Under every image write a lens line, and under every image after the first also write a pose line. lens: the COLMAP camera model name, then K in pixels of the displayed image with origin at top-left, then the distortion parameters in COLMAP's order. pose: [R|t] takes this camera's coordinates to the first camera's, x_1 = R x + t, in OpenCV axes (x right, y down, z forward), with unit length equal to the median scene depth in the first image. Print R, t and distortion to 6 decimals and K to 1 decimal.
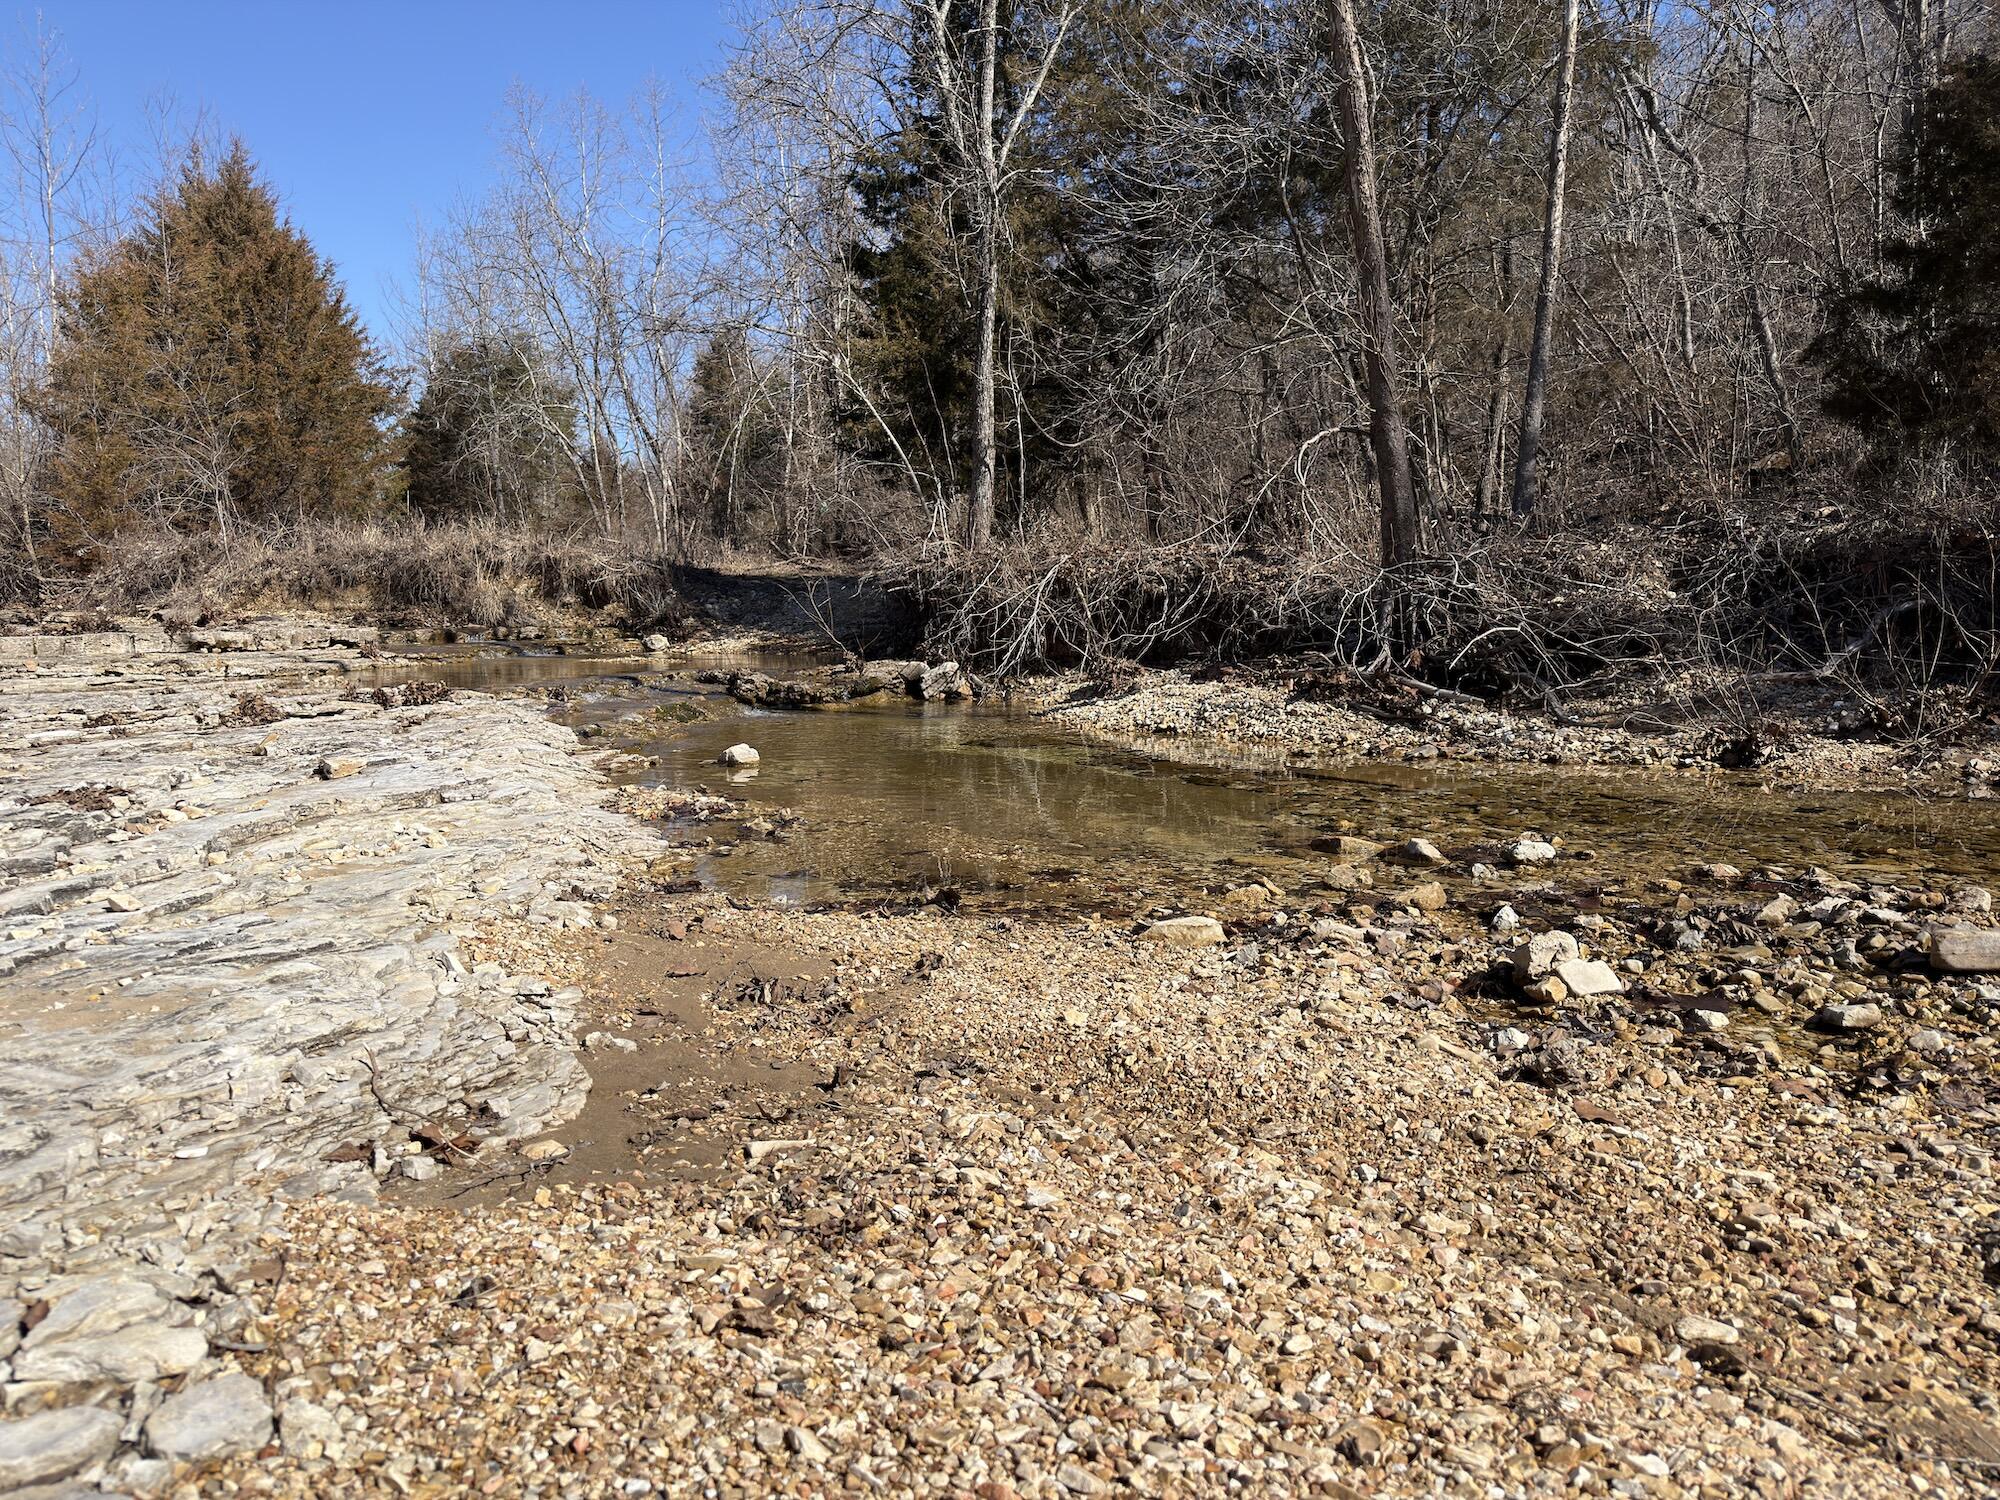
lens RADIAL K [[1400.9, 0, 989.7], [0, 1400.9, 745.6], [0, 0, 1]] dist [0.001829, 0.002597]
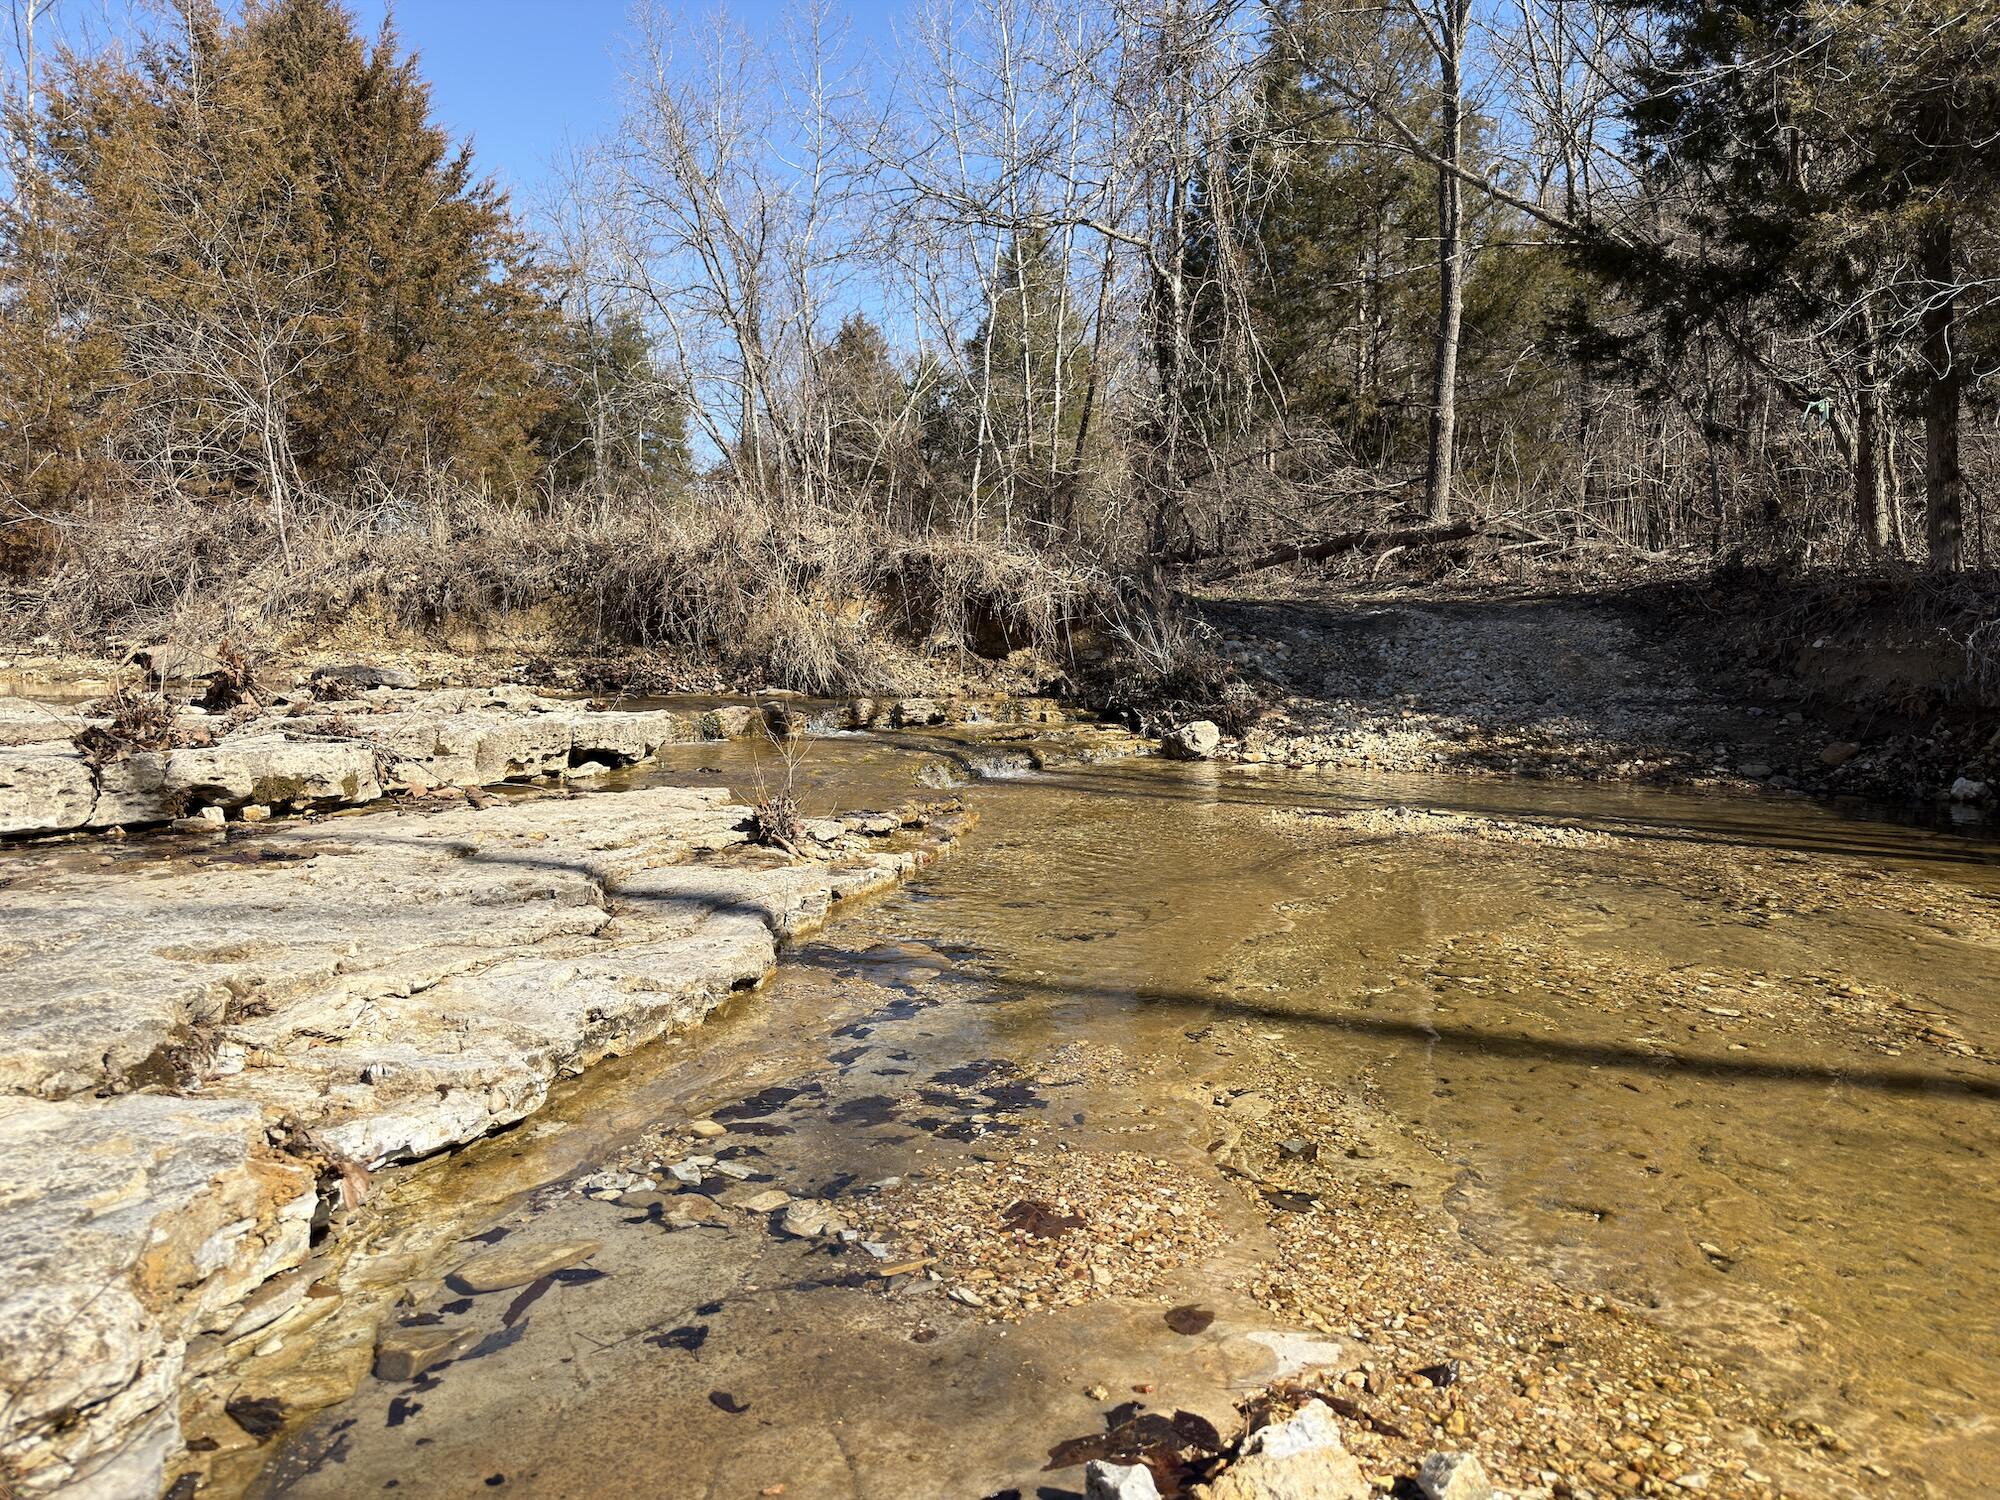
lens RADIAL K [[1400.9, 0, 1010.1], [0, 1400.9, 754.3], [0, 0, 1]] dist [0.001829, 0.002597]
pose [[0.999785, 0.018261, -0.009870, -0.271137], [-0.018444, 0.999654, -0.018744, -0.053488], [0.009525, 0.018922, 0.999776, 0.490937]]
